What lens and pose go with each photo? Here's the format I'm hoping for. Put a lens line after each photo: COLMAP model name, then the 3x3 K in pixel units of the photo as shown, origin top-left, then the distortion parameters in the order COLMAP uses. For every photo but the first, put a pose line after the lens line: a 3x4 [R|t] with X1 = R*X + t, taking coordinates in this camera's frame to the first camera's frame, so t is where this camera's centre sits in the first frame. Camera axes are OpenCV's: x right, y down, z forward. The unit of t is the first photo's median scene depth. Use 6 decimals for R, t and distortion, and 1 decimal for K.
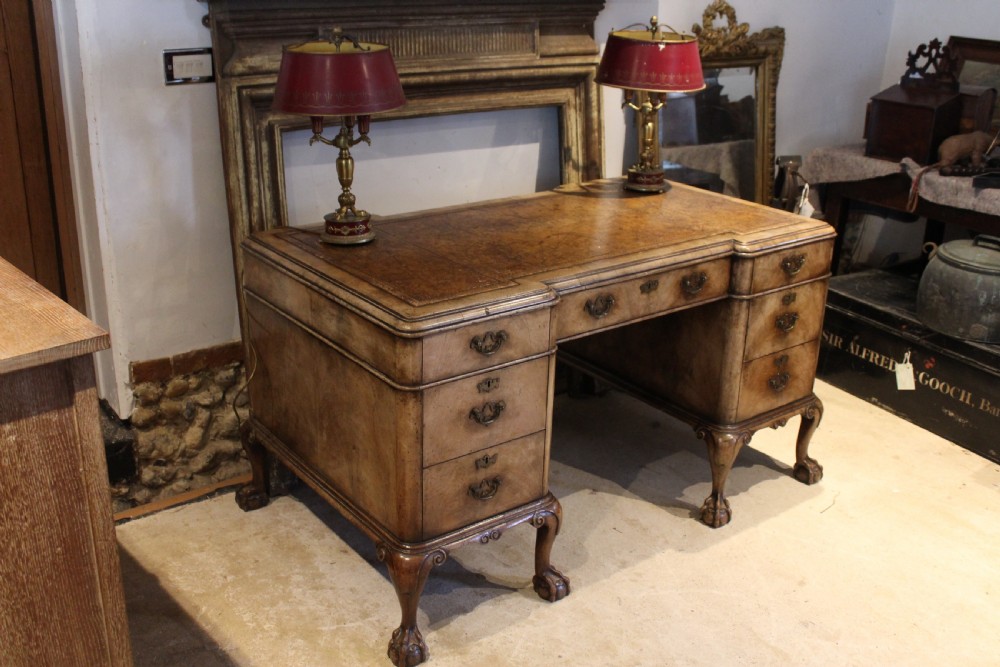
lens RADIAL K [[1021.8, 0, 496.5], [0, 1021.8, 327.7], [0, 0, 1]] dist [-0.121486, 0.122402]
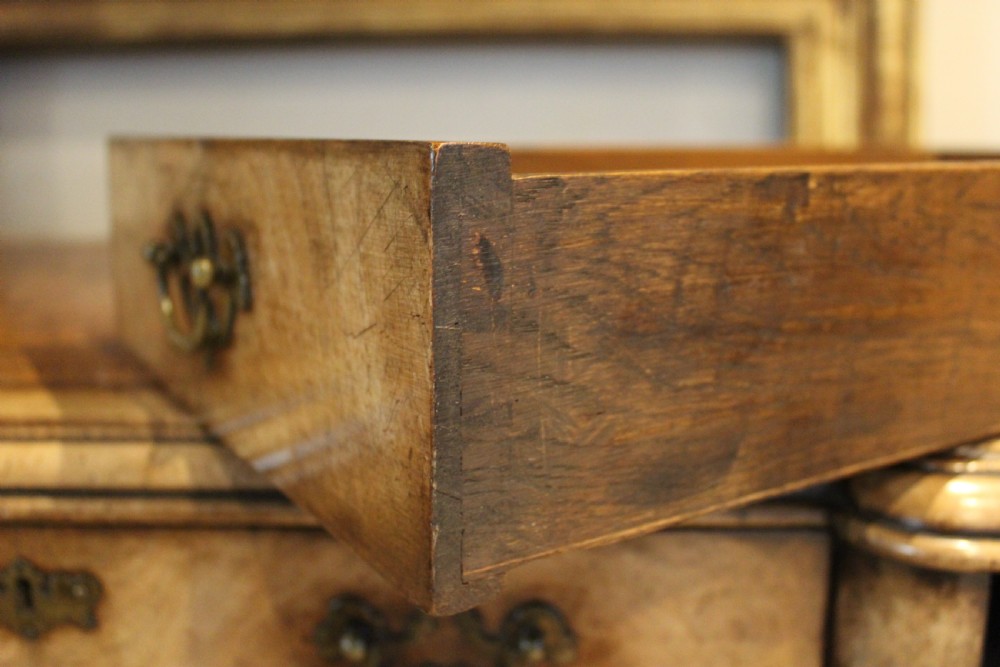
lens RADIAL K [[1021.8, 0, 496.5], [0, 1021.8, 327.7], [0, 0, 1]] dist [-0.121486, 0.122402]
pose [[0.773414, 0.092372, -0.627135, 0.283662], [-0.197445, 0.975215, -0.099858, -0.075792], [0.602367, 0.201057, 0.772483, 0.866219]]
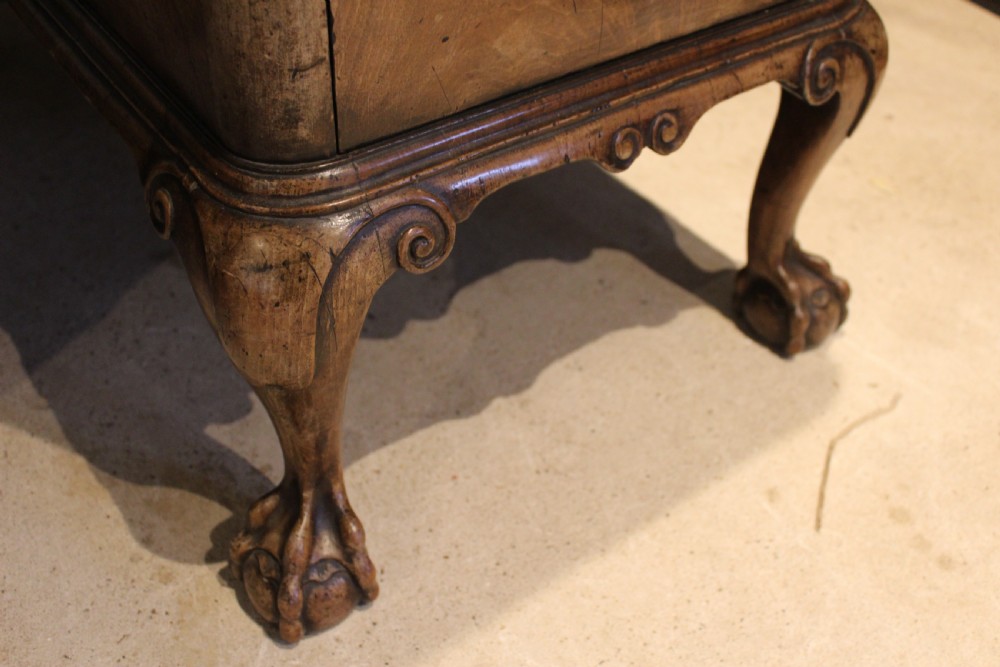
lens RADIAL K [[1071.3, 0, 500.0], [0, 1071.3, 333.5], [0, 0, 1]] dist [-0.124279, 0.162596]
pose [[0.999845, 0.017538, 0.001542, 0.279819], [-0.016839, 0.927066, 0.374521, 0.060787], [0.005139, -0.374489, 0.927217, 0.888393]]
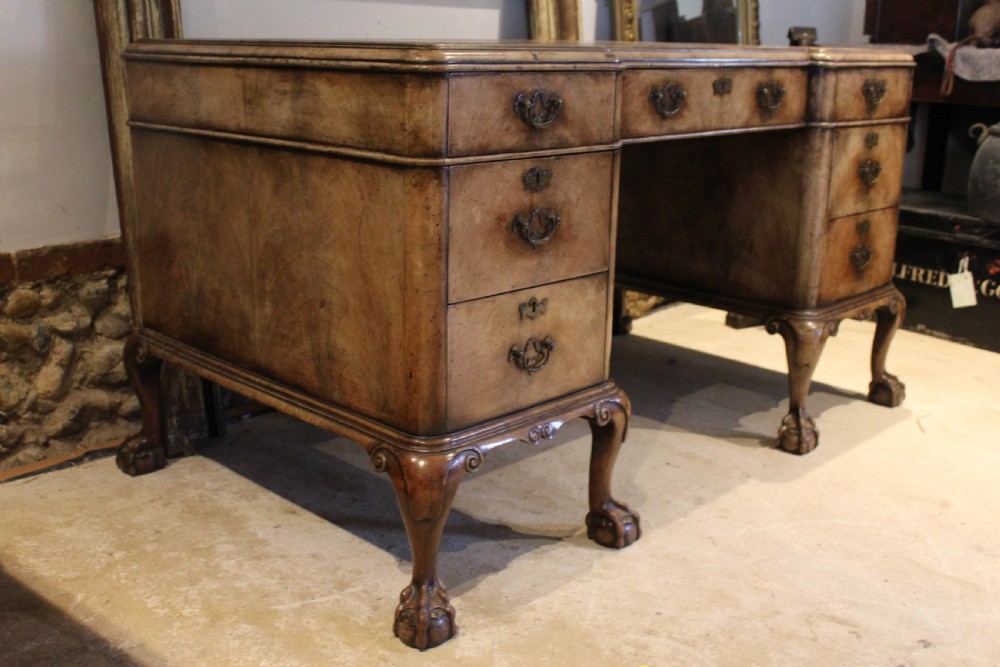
lens RADIAL K [[1071.3, 0, 500.0], [0, 1071.3, 333.5], [0, 0, 1]] dist [-0.124279, 0.162596]
pose [[0.989038, -0.048015, 0.139639, -0.108945], [0.059704, 0.994944, -0.080760, 0.172467], [-0.135056, 0.088212, 0.986904, 0.288472]]
